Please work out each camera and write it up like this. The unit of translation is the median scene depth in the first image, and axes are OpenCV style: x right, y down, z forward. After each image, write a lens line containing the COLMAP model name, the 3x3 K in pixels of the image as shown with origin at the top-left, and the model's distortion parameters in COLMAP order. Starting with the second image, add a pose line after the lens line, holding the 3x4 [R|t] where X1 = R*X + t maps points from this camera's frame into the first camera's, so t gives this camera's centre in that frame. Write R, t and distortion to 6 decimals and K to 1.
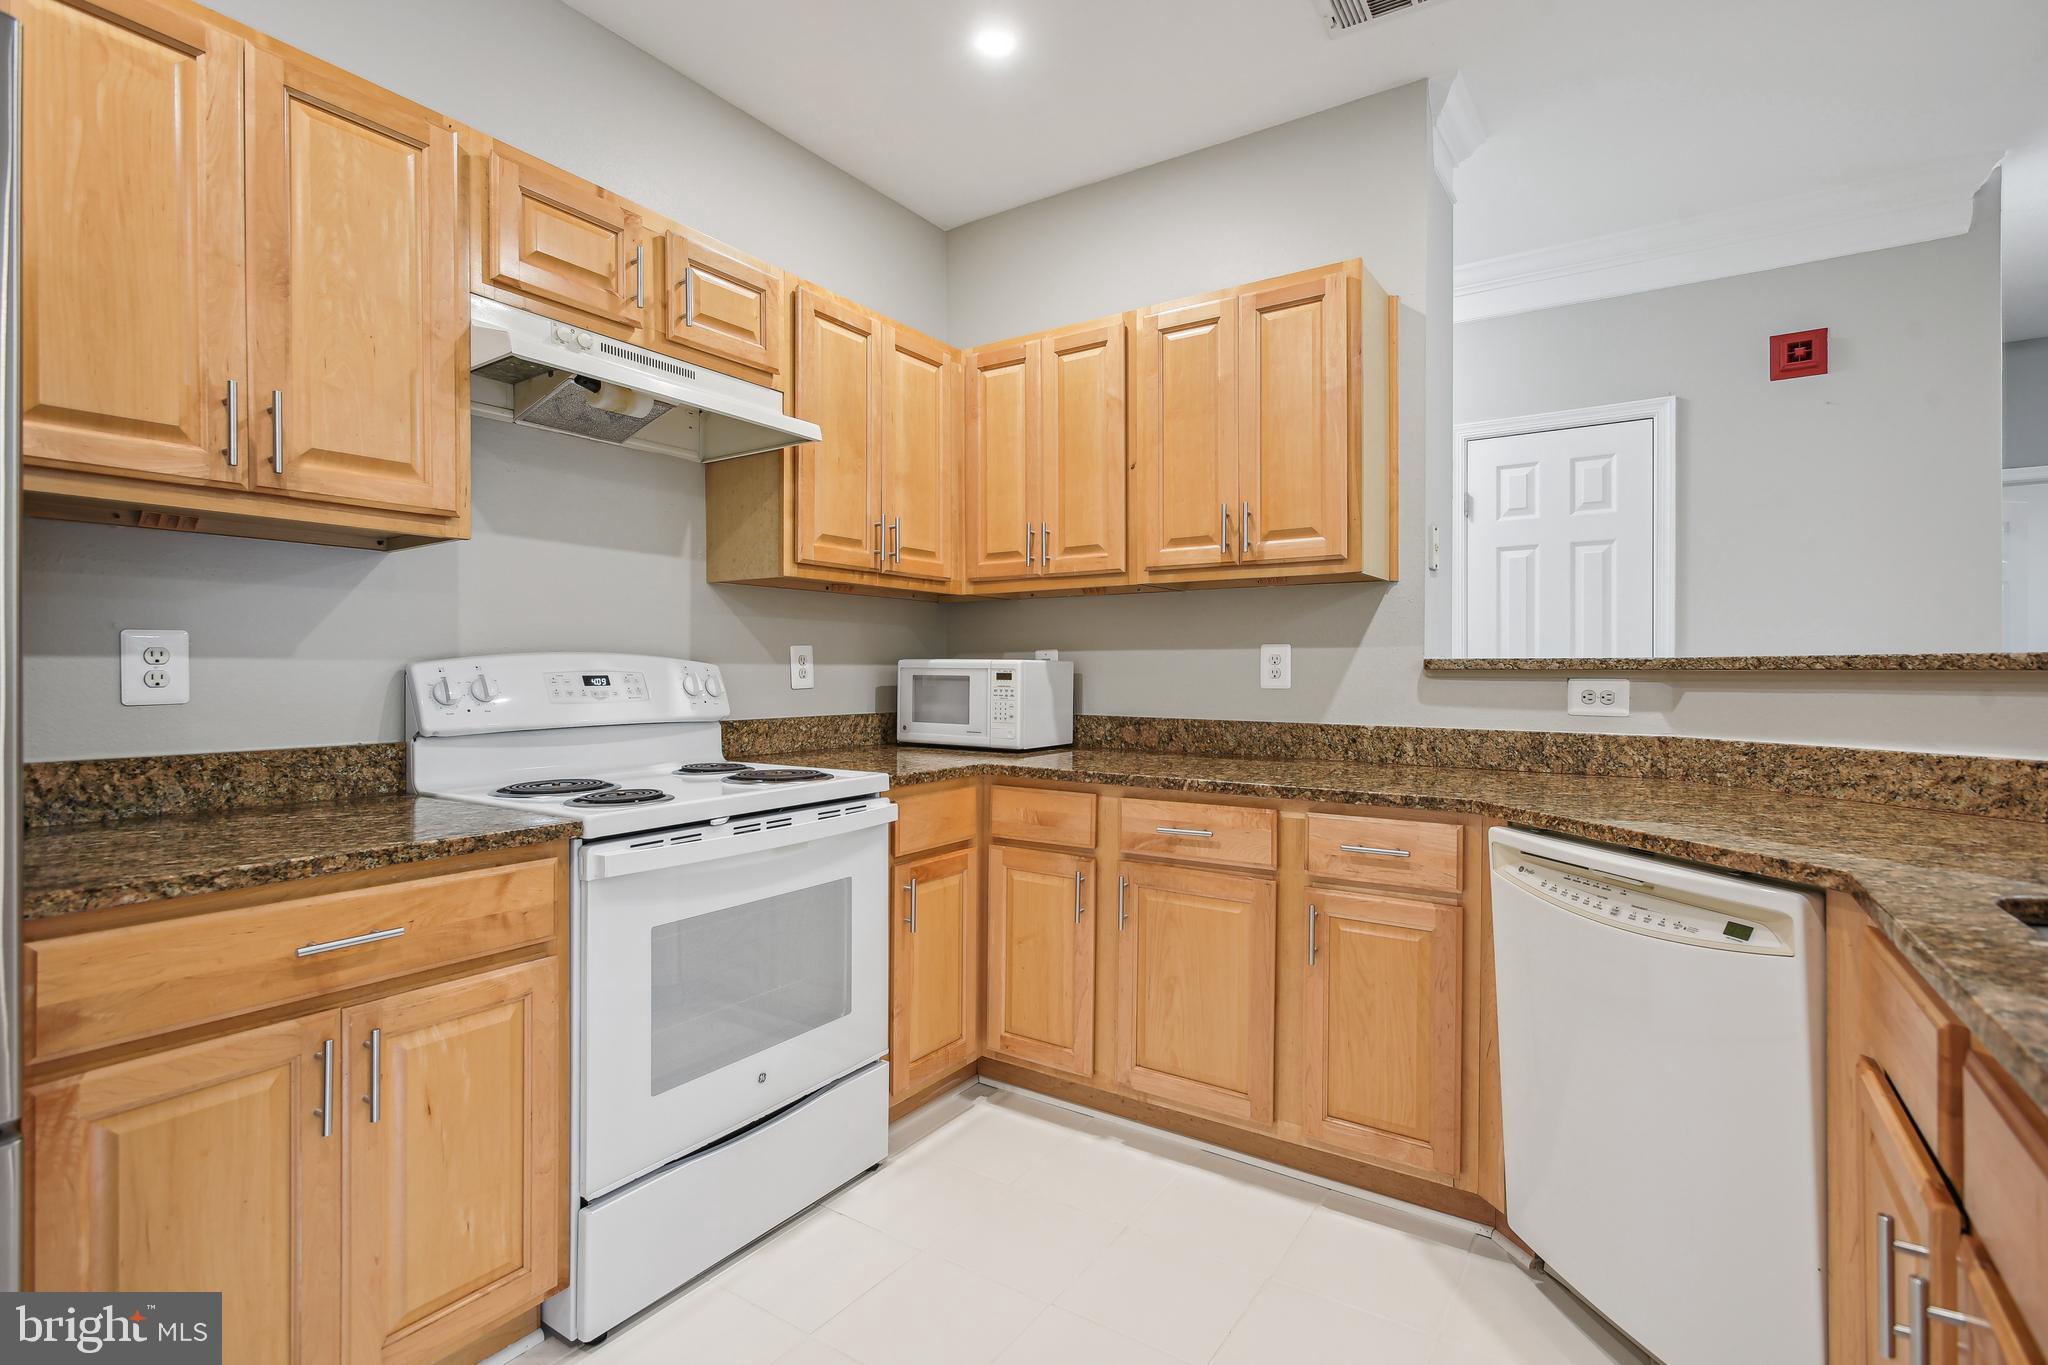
lens RADIAL K [[970.7, 0, 1021.6], [0, 970.7, 671.7], [0, 0, 1]] dist [-0.000913, 0.000937]
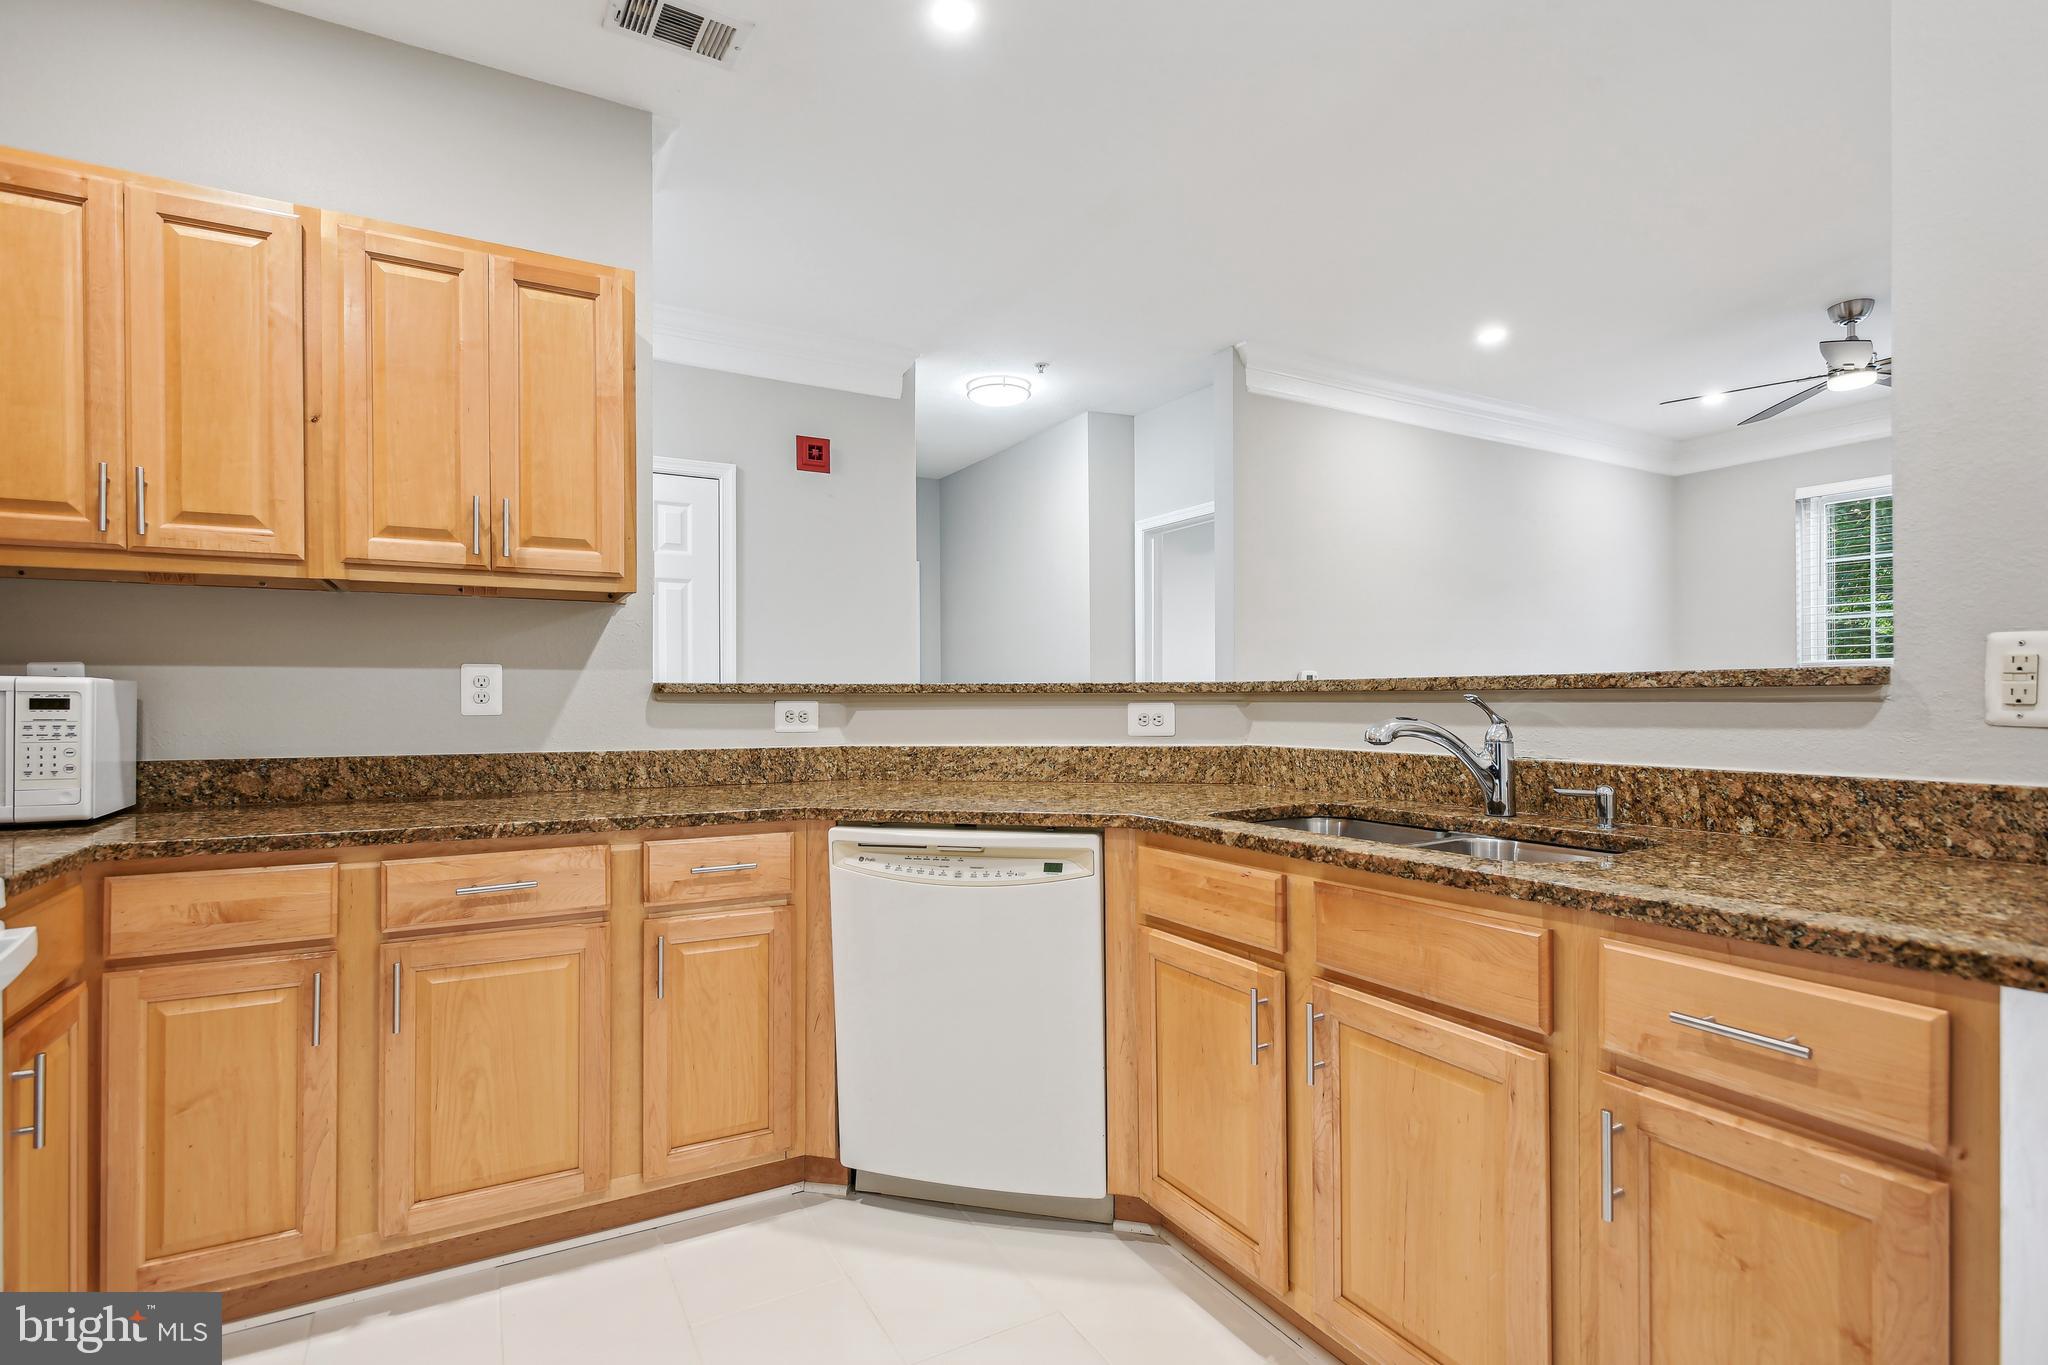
lens RADIAL K [[985.7, 0, 1013.0], [0, 985.7, 696.0], [0, 0, 1]] dist [0.001984, 0.000832]
pose [[0.452336, -0.000911, 0.891847, -0.367401], [0.003168, 0.999995, -0.000585, 0.002614], [-0.891842, 0.003090, 0.452337, 0.213596]]
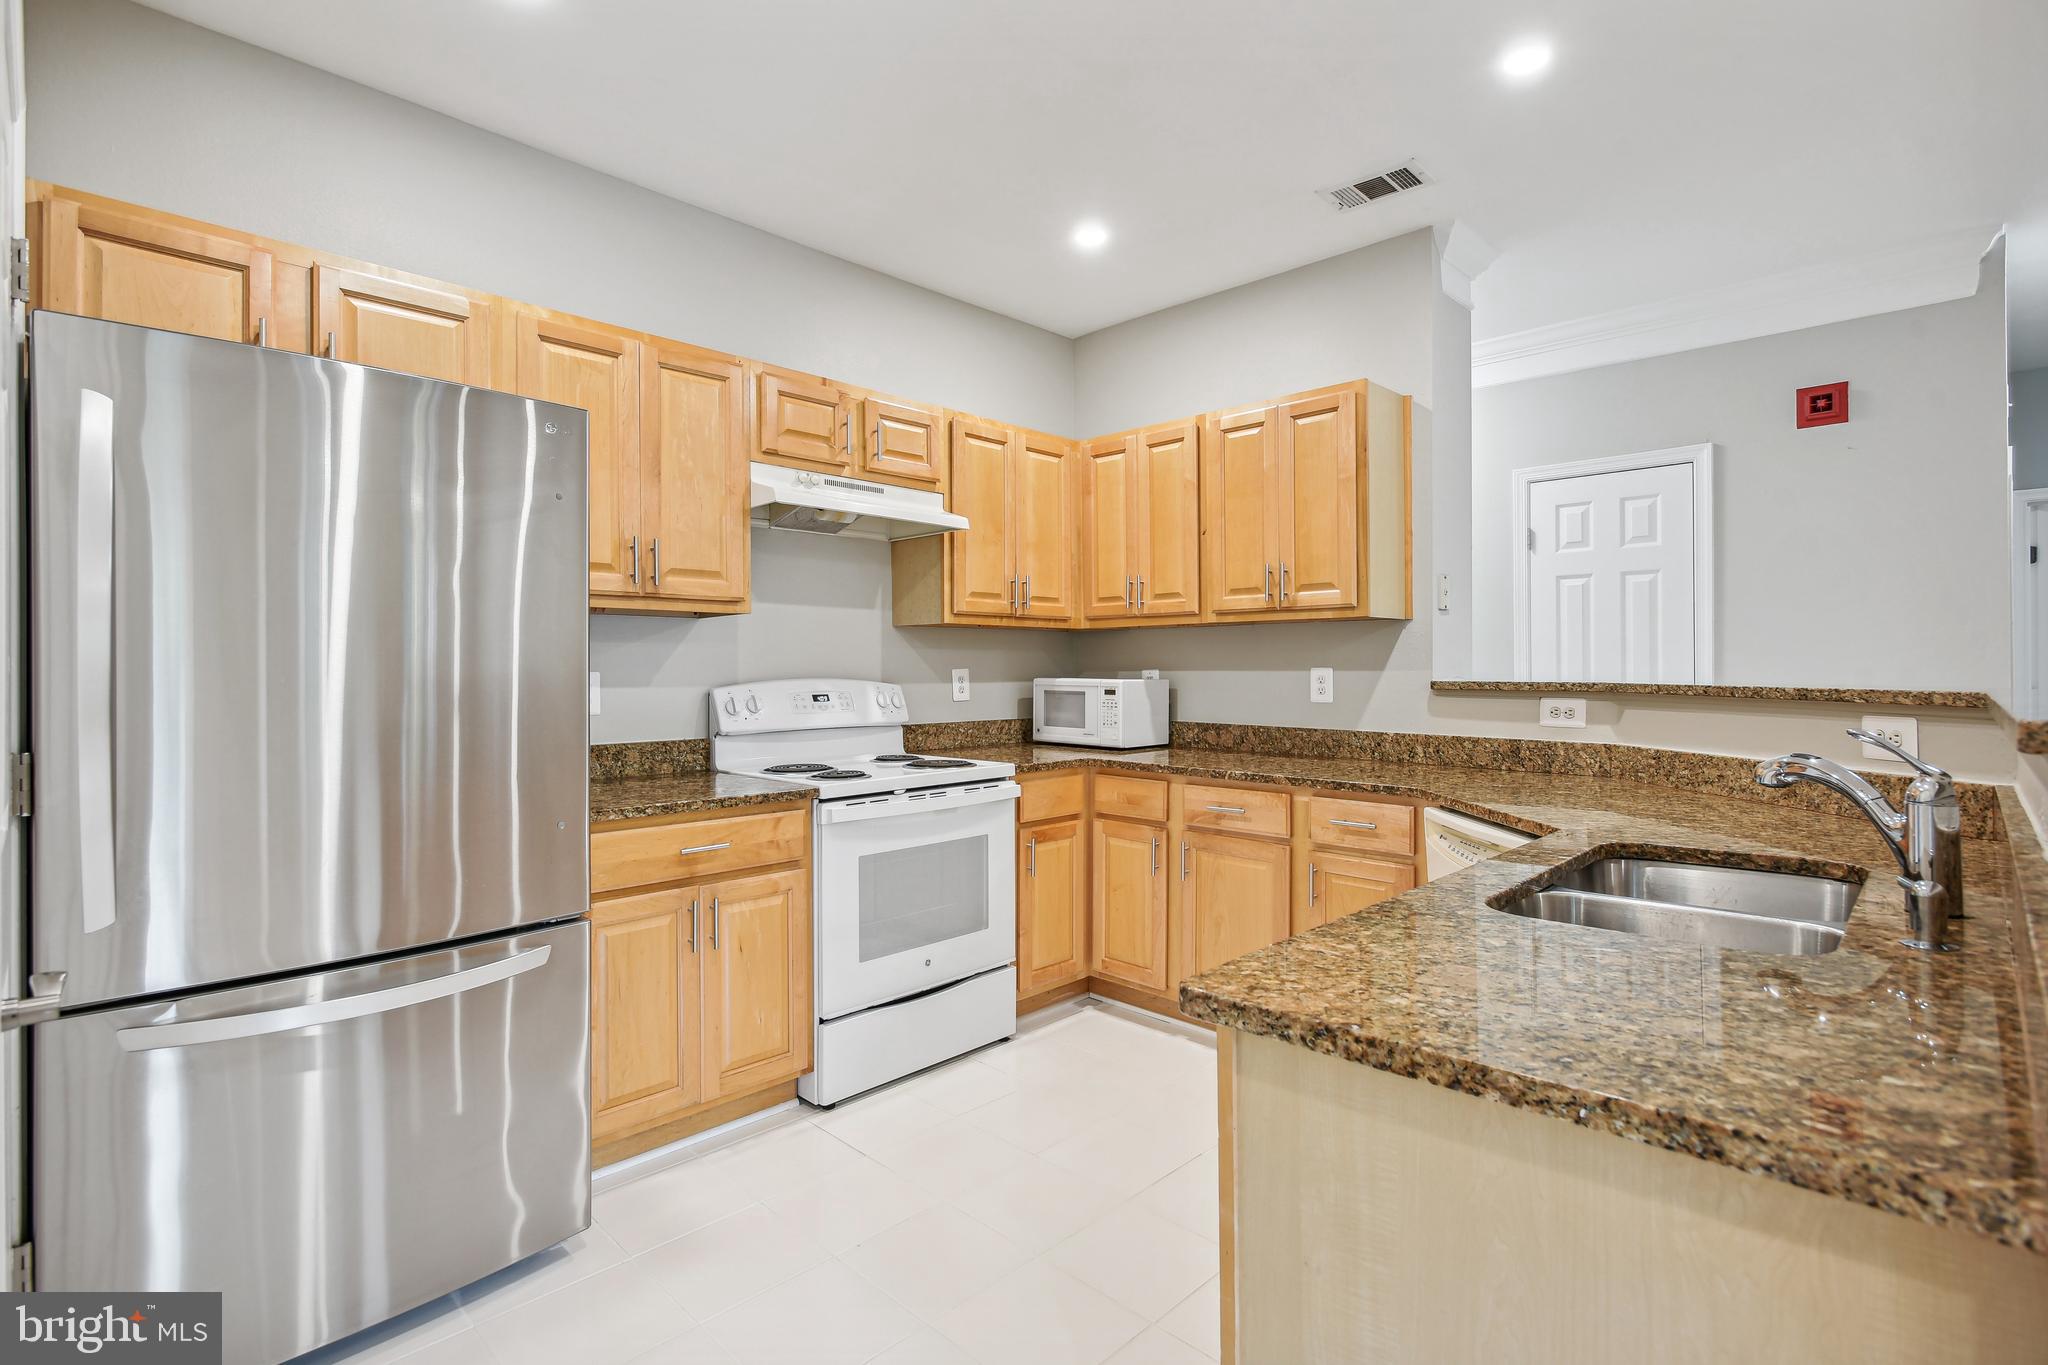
lens RADIAL K [[976.4, 0, 1017.6], [0, 976.4, 668.2], [0, 0, 1]] dist [-0.001544, 0.000113]
pose [[0.981809, -0.003199, -0.189845, 0.135151], [0.003143, 0.999995, -0.000596, -0.033341], [0.189846, -0.000012, 0.981814, -0.393519]]
